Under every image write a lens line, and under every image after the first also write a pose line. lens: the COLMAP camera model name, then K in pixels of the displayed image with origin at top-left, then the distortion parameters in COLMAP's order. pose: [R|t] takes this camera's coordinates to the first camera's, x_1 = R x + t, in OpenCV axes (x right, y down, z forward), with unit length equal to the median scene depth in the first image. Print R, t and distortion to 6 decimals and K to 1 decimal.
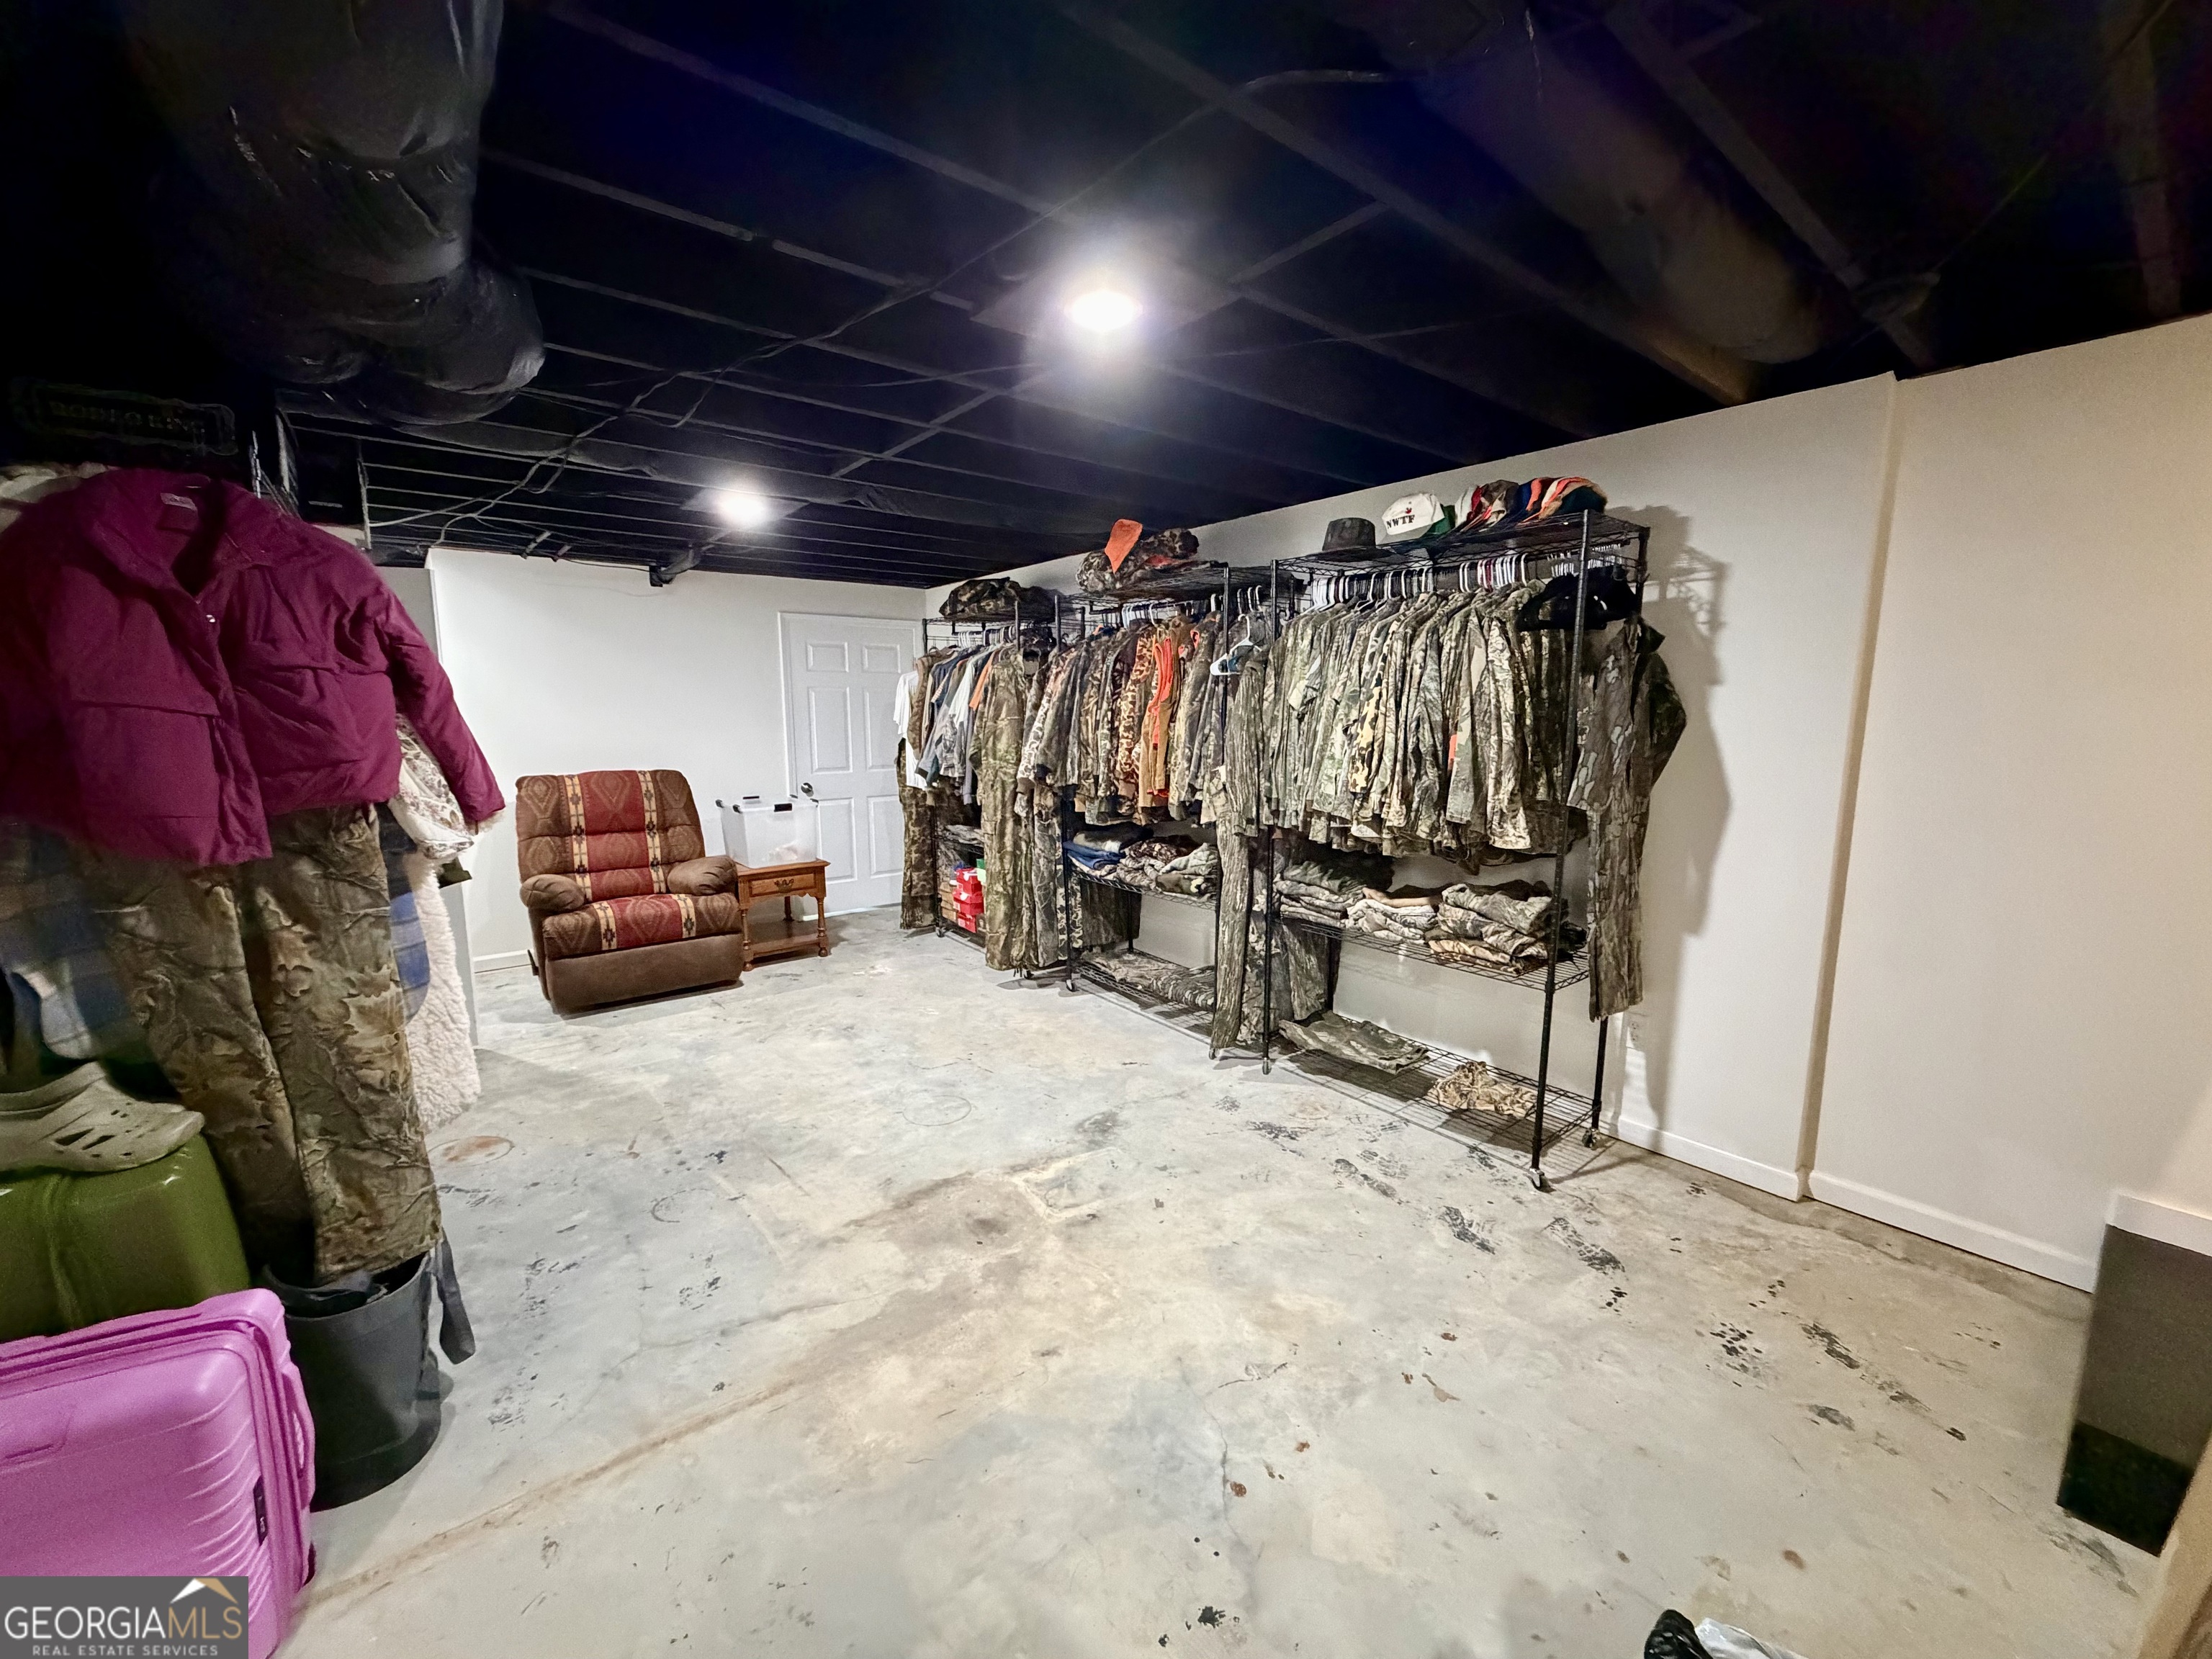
lens RADIAL K [[877.0, 0, 1097.9], [0, 877.0, 830.3], [0, 0, 1]] dist [0.001103, -0.000074]
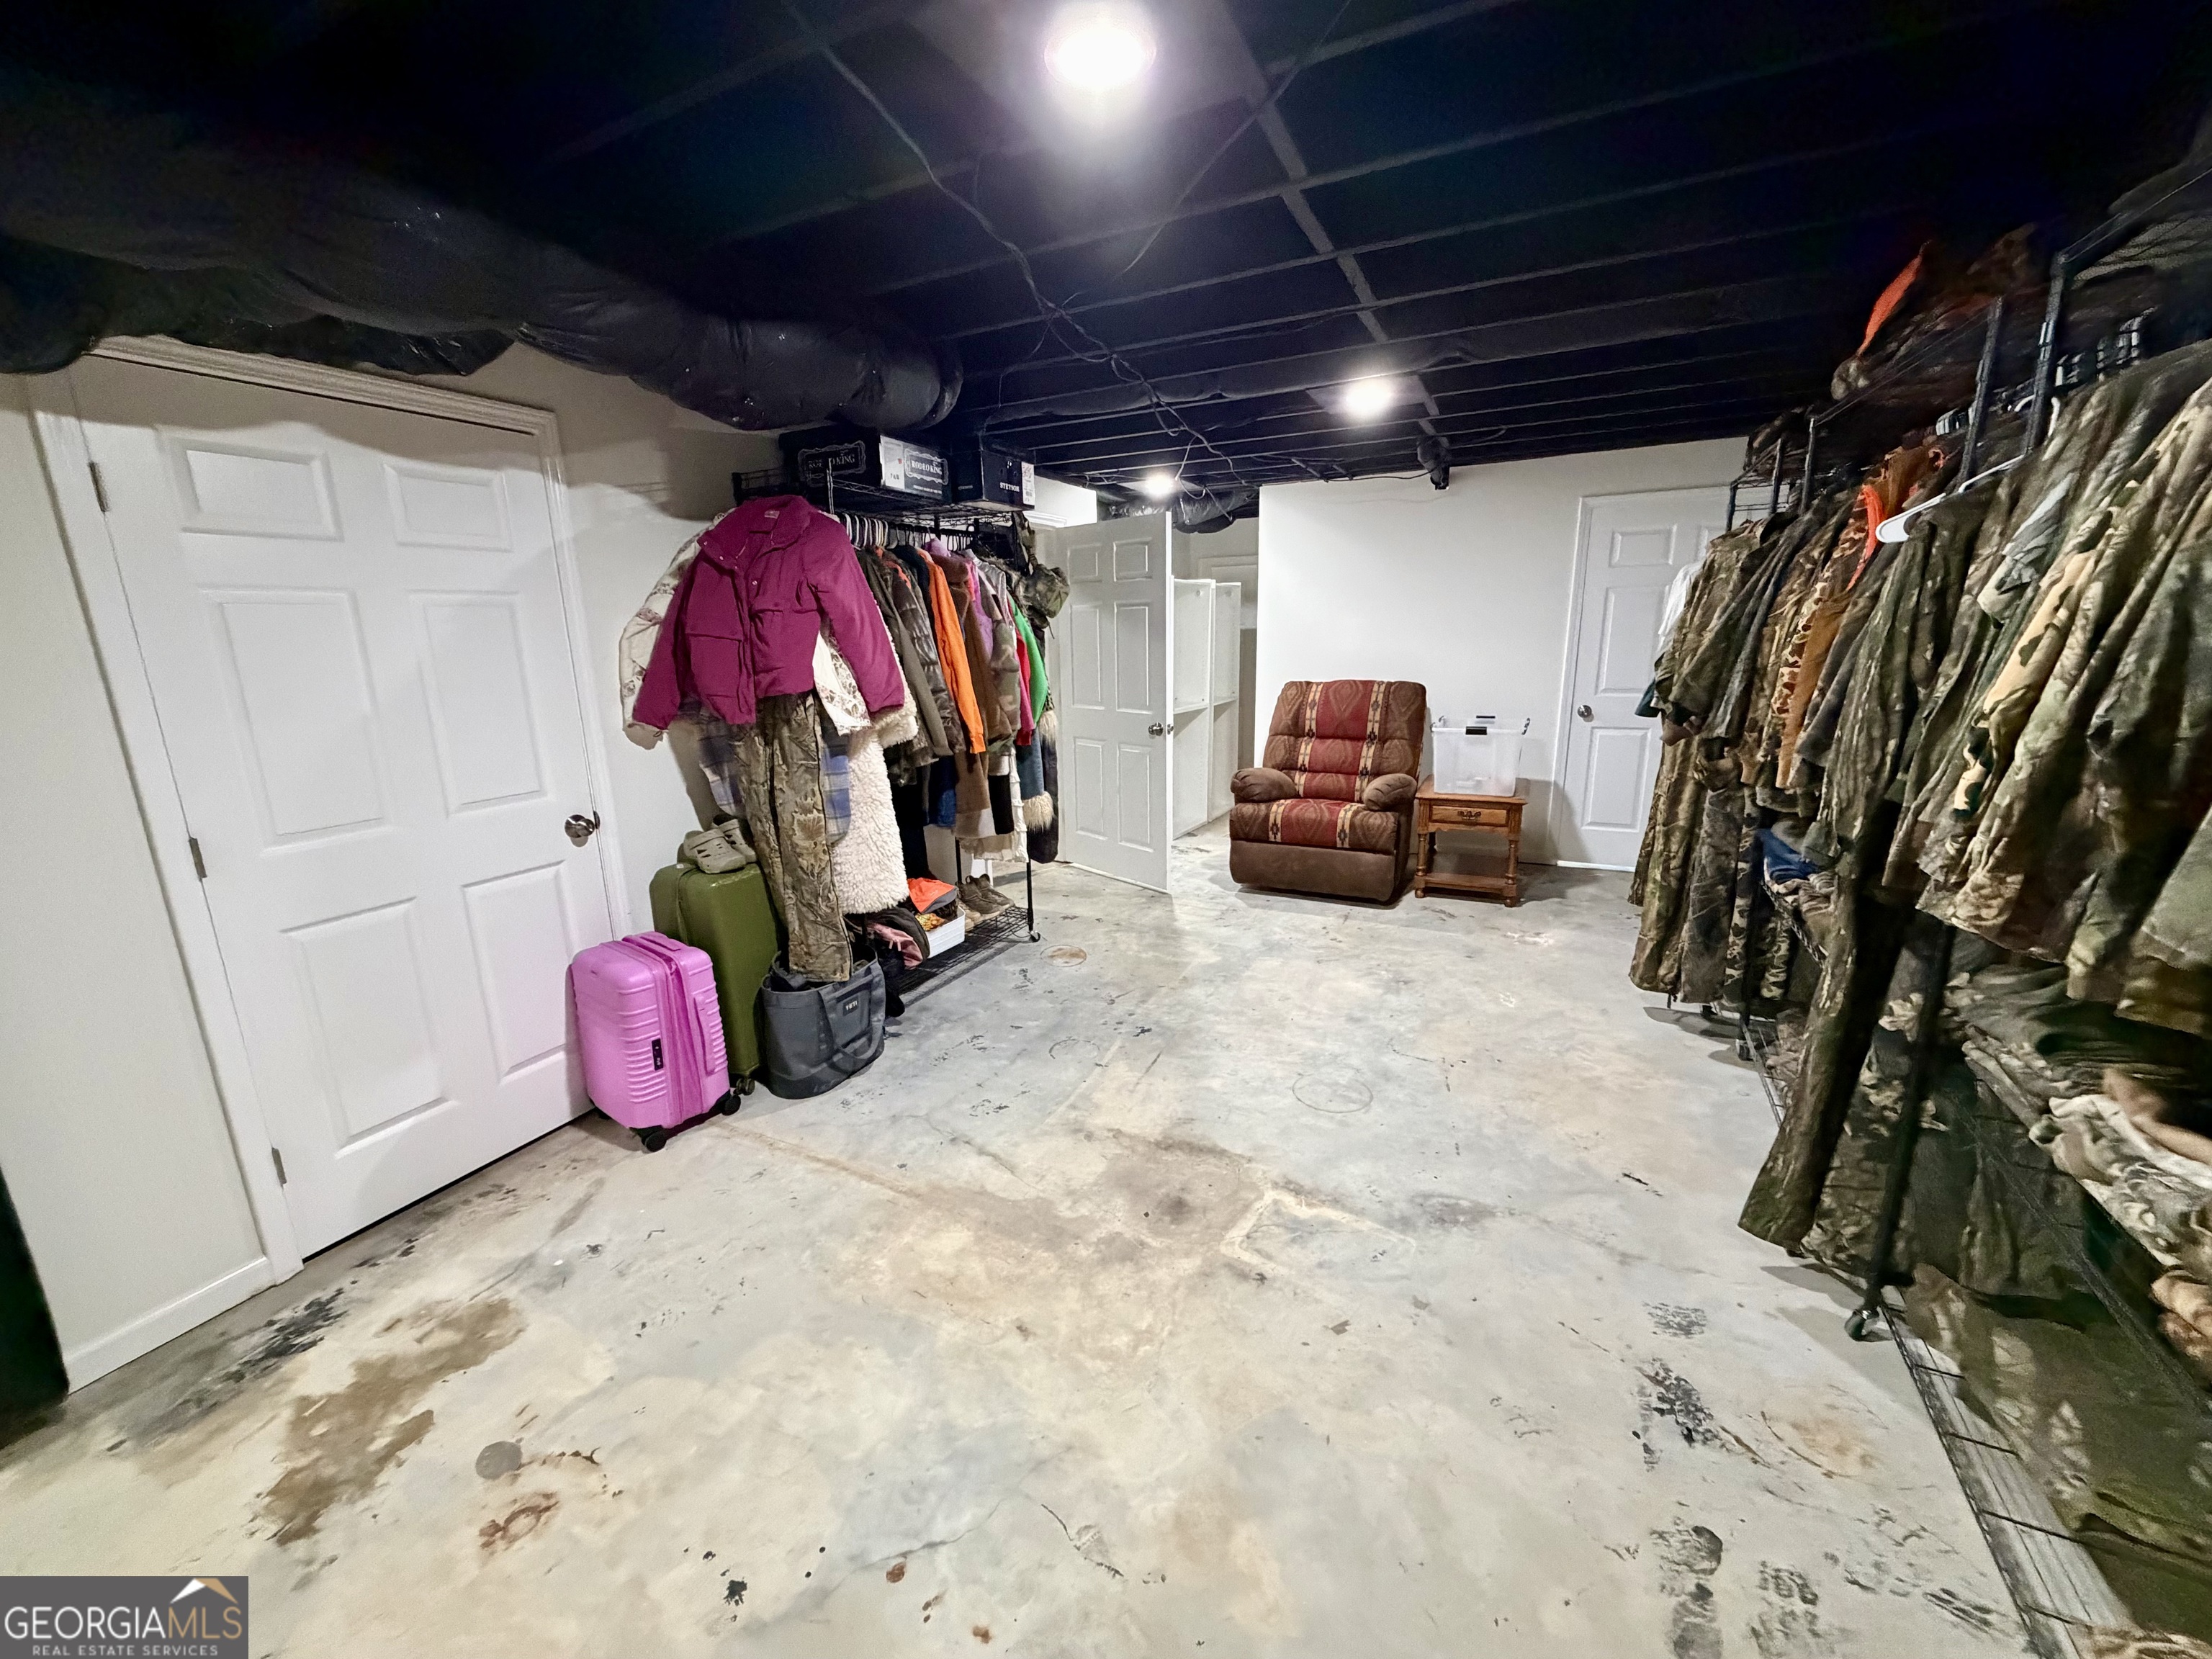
lens RADIAL K [[877.0, 0, 1100.8], [0, 877.0, 834.2], [0, 0, 1]] dist [0.001103, -0.000074]
pose [[0.423988, 0.203342, -0.882545, 0.378037], [-0.103736, 0.978959, 0.175720, -0.052809], [0.899707, 0.017049, 0.436161, 0.354471]]
